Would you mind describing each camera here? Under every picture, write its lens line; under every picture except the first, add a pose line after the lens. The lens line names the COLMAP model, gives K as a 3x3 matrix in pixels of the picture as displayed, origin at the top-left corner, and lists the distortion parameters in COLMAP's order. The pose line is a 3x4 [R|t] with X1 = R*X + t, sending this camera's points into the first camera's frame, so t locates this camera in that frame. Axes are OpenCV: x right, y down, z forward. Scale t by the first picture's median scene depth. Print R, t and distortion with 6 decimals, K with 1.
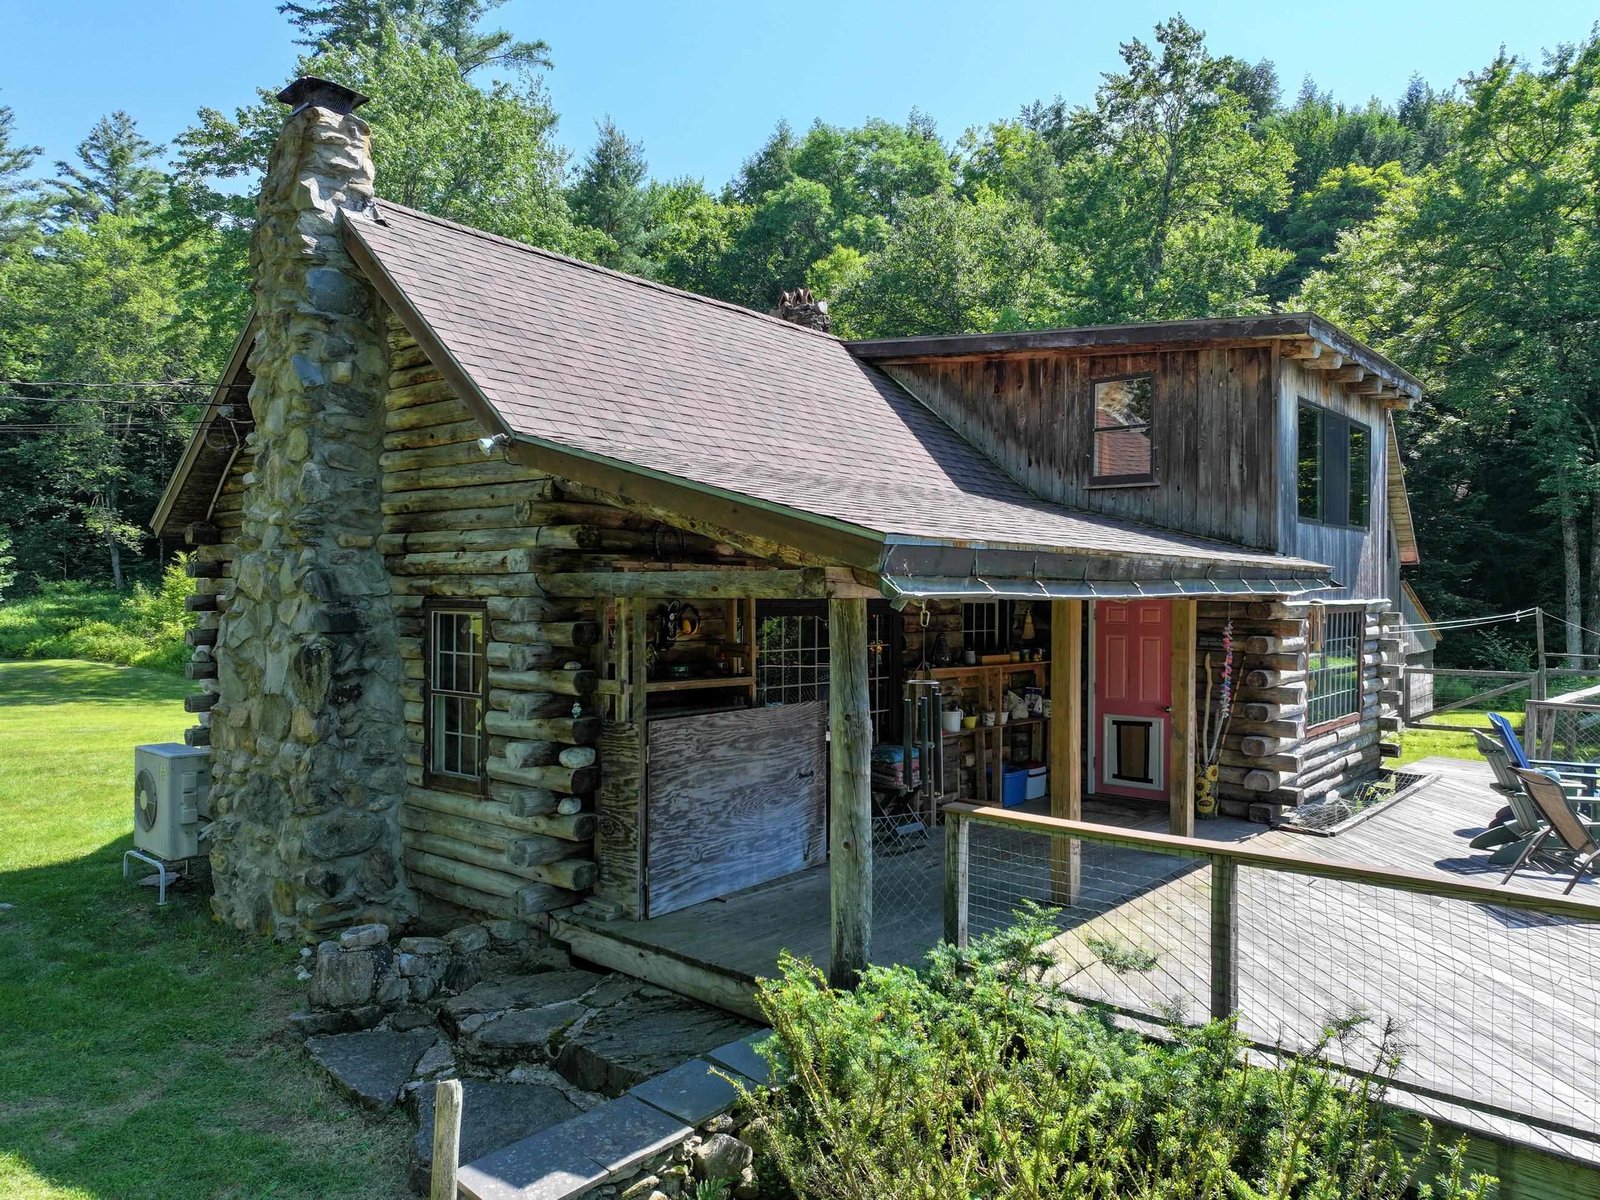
lens RADIAL K [[1121.1, 0, 802.0], [0, 1121.1, 596.6], [0, 0, 1]] dist [0.003534, 0.012337]
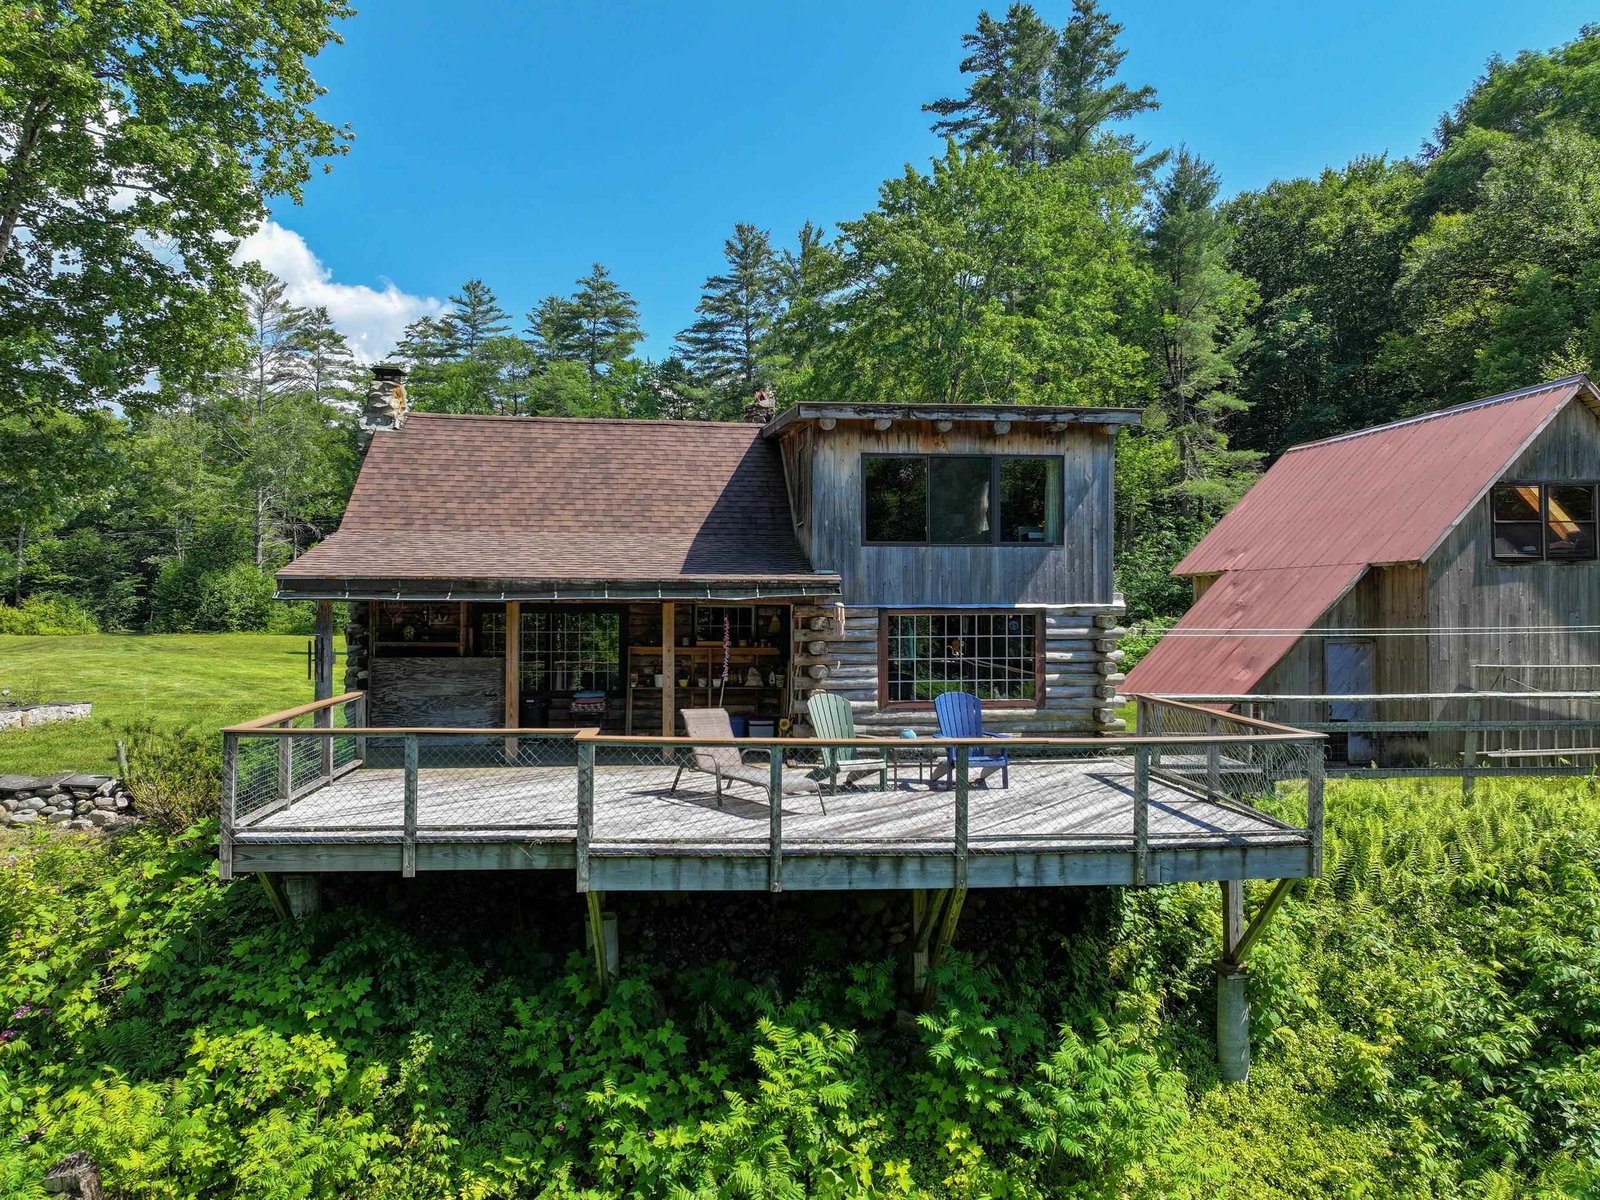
lens RADIAL K [[1148.3, 0, 784.6], [0, 1148.3, 605.6], [0, 0, 1]] dist [0.002544, 0.005371]
pose [[0.731750, -0.006385, -0.681544, 1.203069], [-0.000306, 0.999953, -0.009696, 0.017327], [0.681573, 0.007304, 0.731713, -0.065890]]
